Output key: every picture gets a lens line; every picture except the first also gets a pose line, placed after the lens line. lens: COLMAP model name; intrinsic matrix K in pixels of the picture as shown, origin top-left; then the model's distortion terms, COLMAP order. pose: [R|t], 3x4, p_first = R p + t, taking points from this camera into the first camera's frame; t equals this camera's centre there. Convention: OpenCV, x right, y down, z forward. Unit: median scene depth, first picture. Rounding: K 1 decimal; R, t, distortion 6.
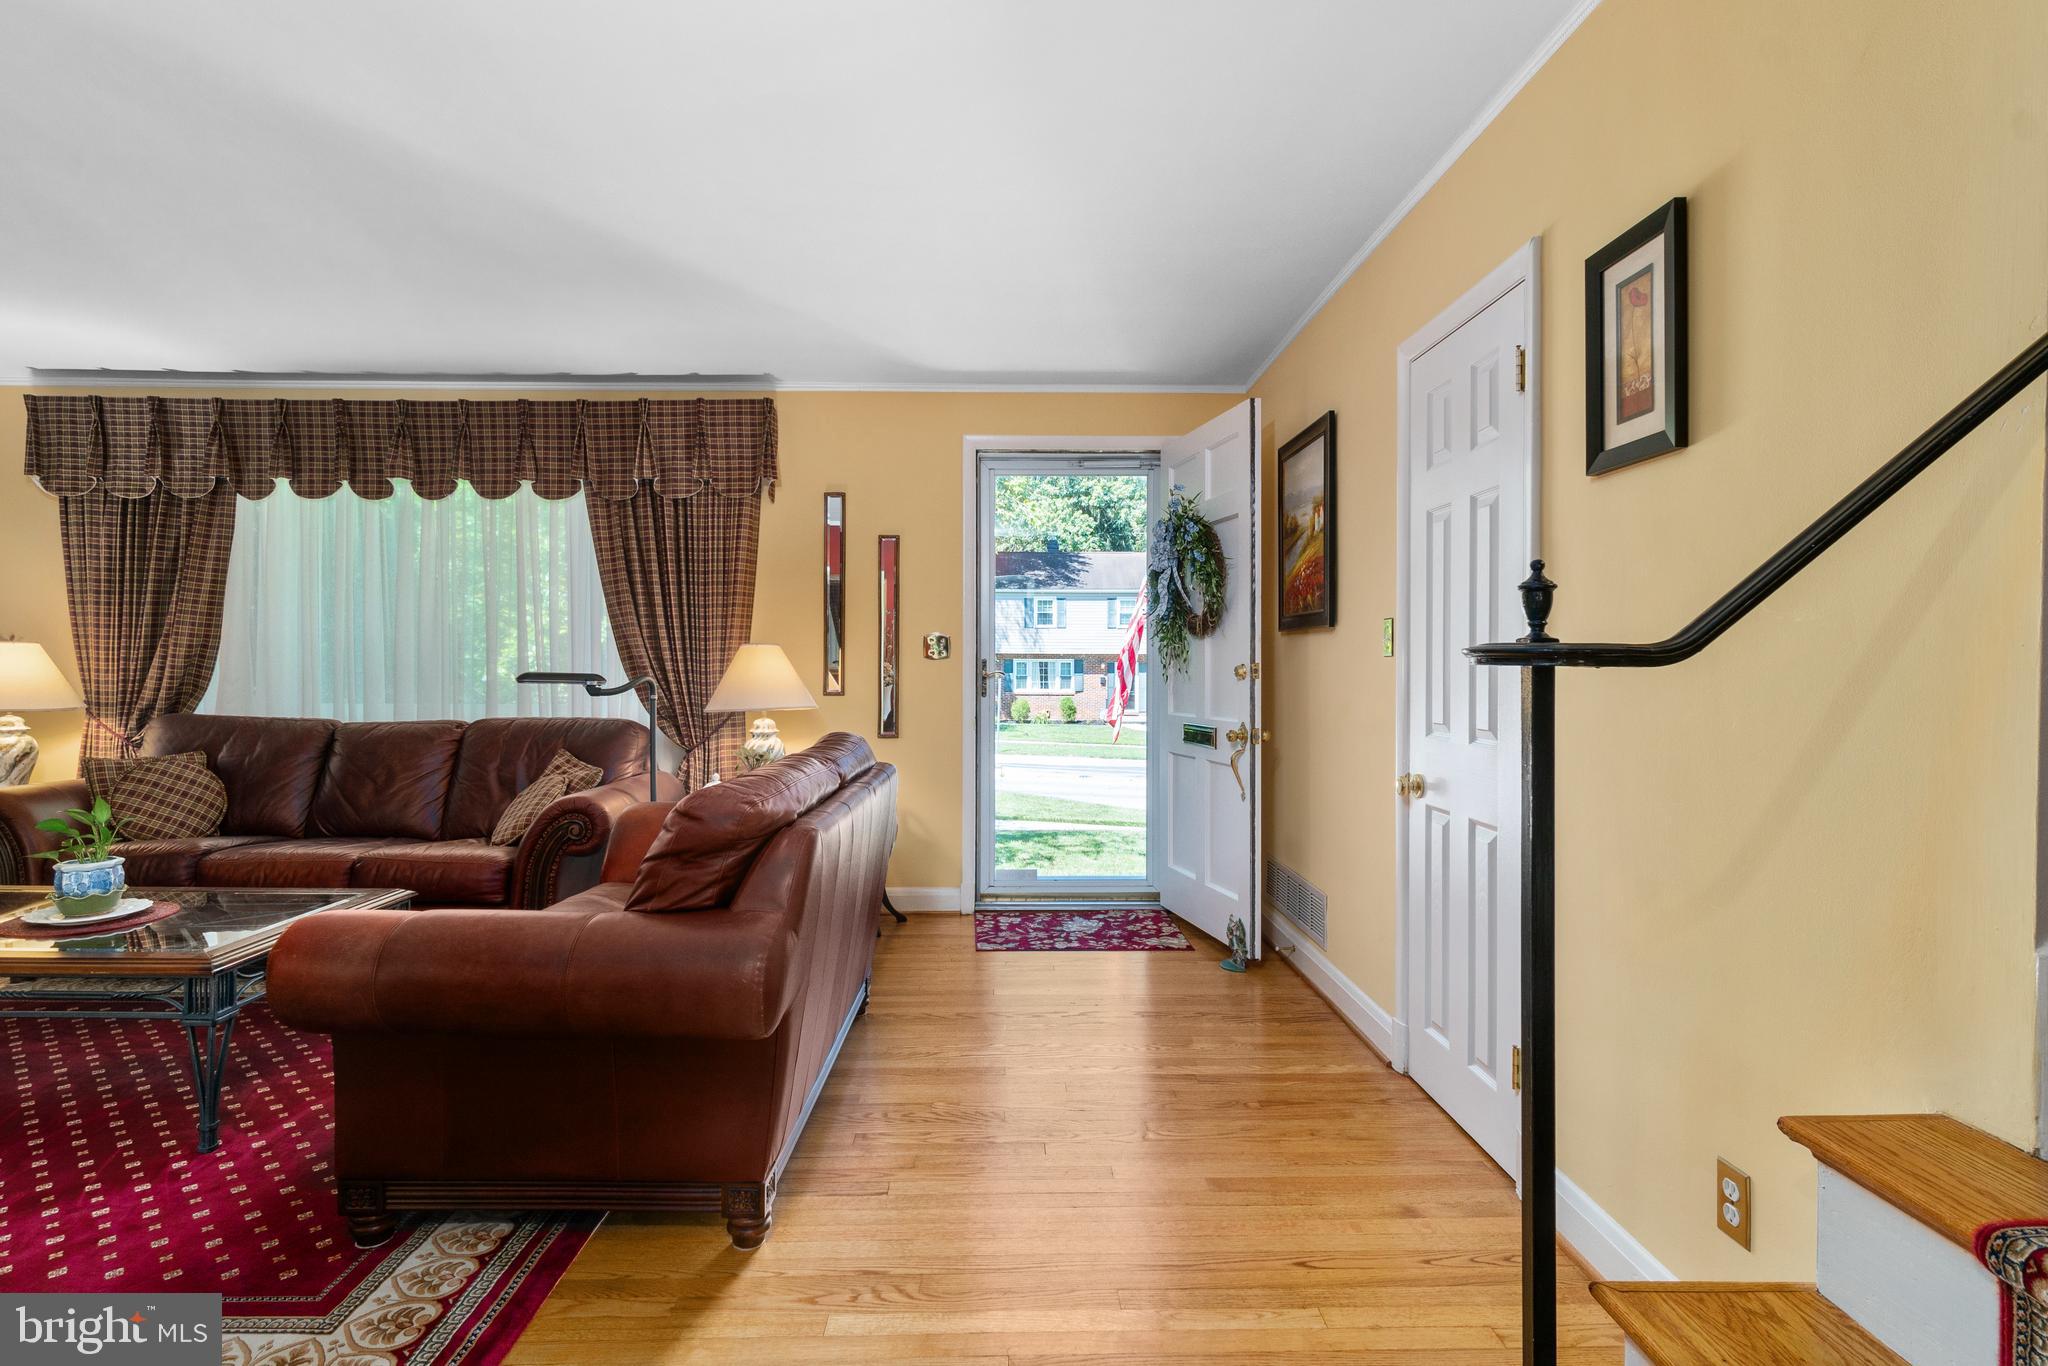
lens RADIAL K [[1010.5, 0, 1024.0], [0, 1010.5, 683.0], [0, 0, 1]] dist [0.042879, 0.000268]
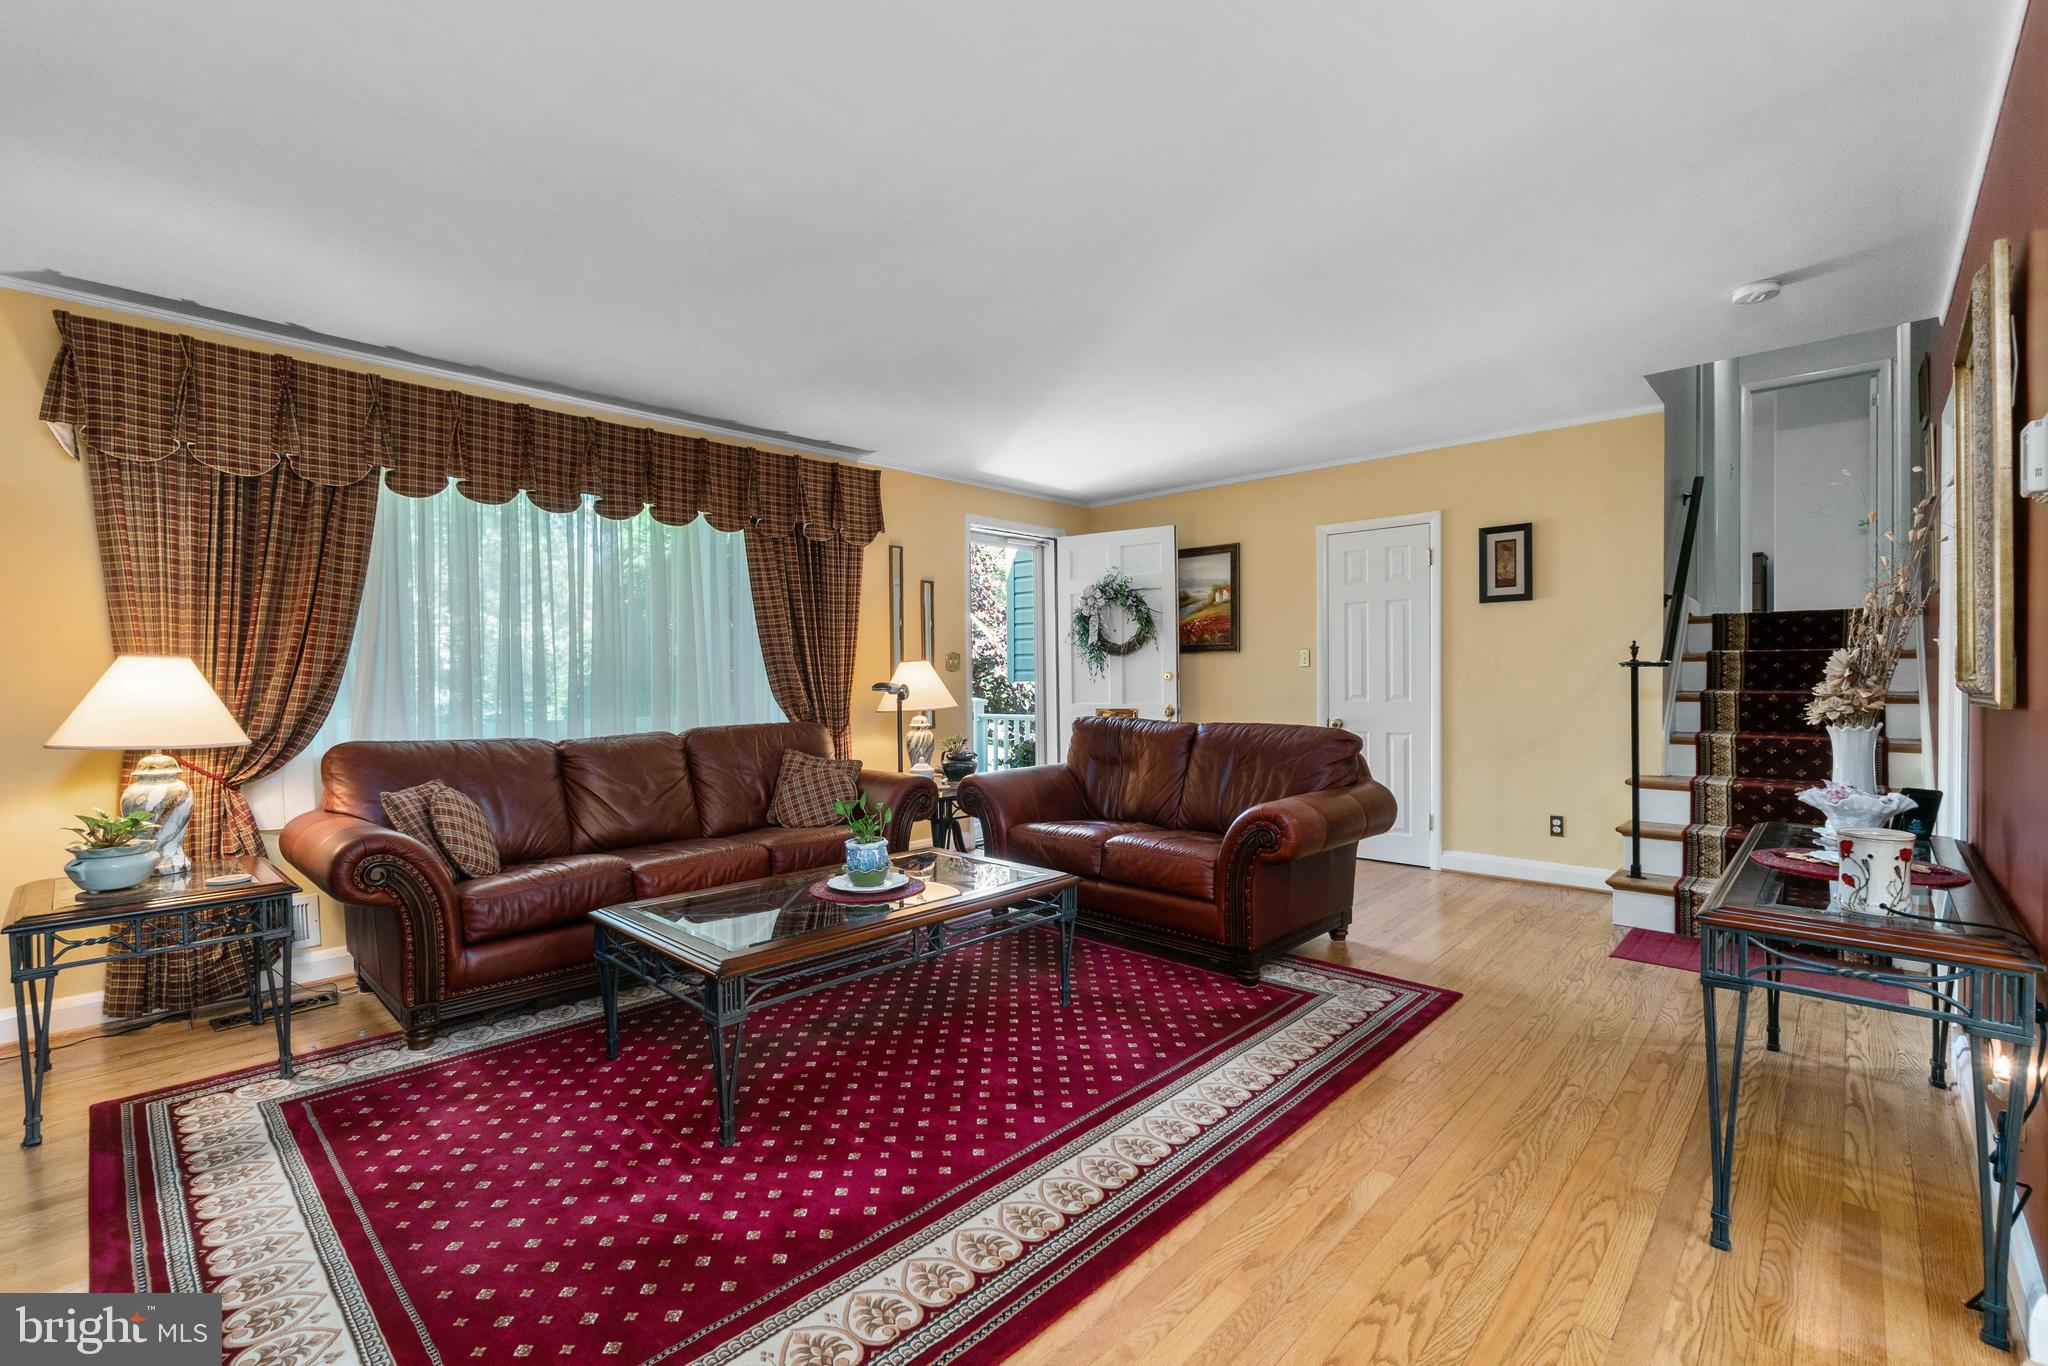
lens RADIAL K [[869.8, 0, 1024.0], [0, 869.8, 683.0], [0, 0, 1]] dist [0.077285, 0.000030]
pose [[0.688906, -0.022655, 0.724496, -0.960720], [0.023437, 0.999685, 0.008975, -0.012150], [-0.724472, 0.010797, 0.689220, 0.089366]]
